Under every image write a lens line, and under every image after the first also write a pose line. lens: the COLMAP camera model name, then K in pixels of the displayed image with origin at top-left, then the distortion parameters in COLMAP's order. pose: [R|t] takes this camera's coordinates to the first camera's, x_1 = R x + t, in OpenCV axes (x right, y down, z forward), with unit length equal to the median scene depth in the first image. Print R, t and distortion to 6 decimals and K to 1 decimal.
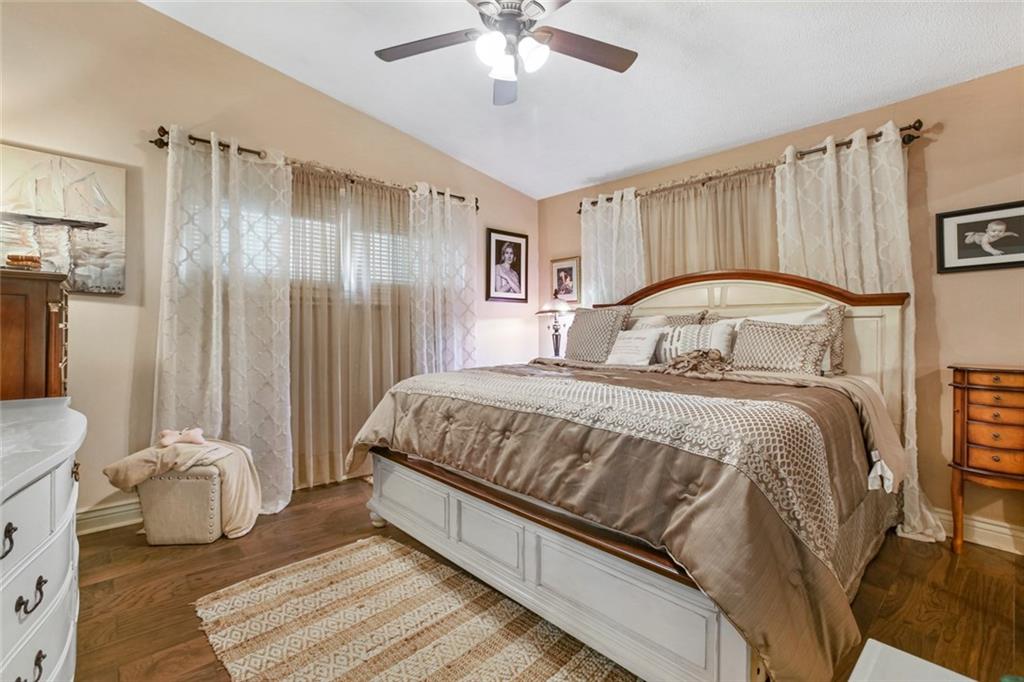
lens RADIAL K [[467.3, 0, 512.4], [0, 467.3, 333.7], [0, 0, 1]] dist [-0.012264, 0.001437]
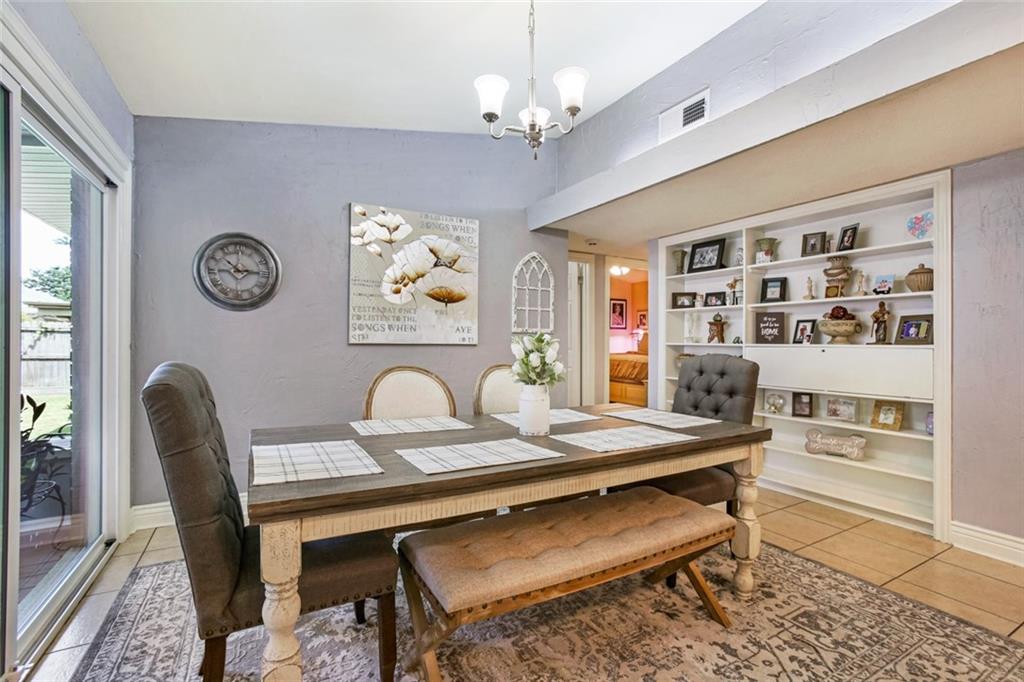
lens RADIAL K [[467.3, 0, 512.7], [0, 467.3, 337.7], [0, 0, 1]] dist [-0.012264, 0.001437]
pose [[0.974335, -0.002218, -0.225090, 0.004528], [-0.000048, 0.999949, -0.010060, -0.001161], [0.225101, 0.009812, 0.974286, -1.412910]]
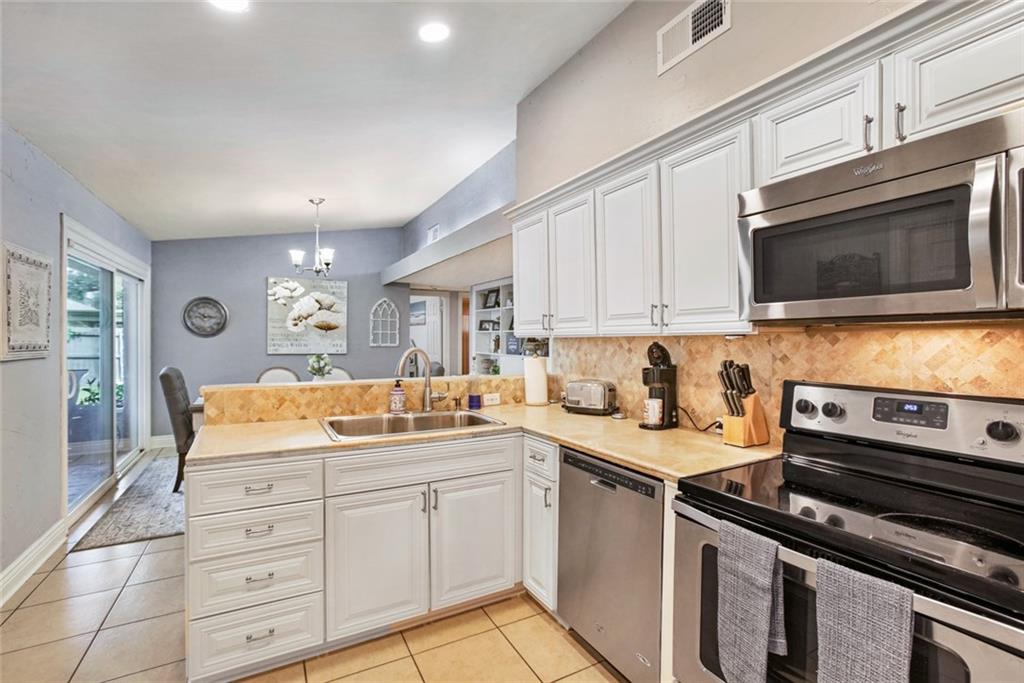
lens RADIAL K [[467.3, 0, 506.7], [0, 467.3, 339.7], [0, 0, 1]] dist [-0.012264, 0.001437]
pose [[0.970265, 0.001222, -0.242043, 1.309606], [-0.000925, 0.999999, 0.001344, -0.095998], [0.242044, -0.001080, 0.970265, -2.489145]]
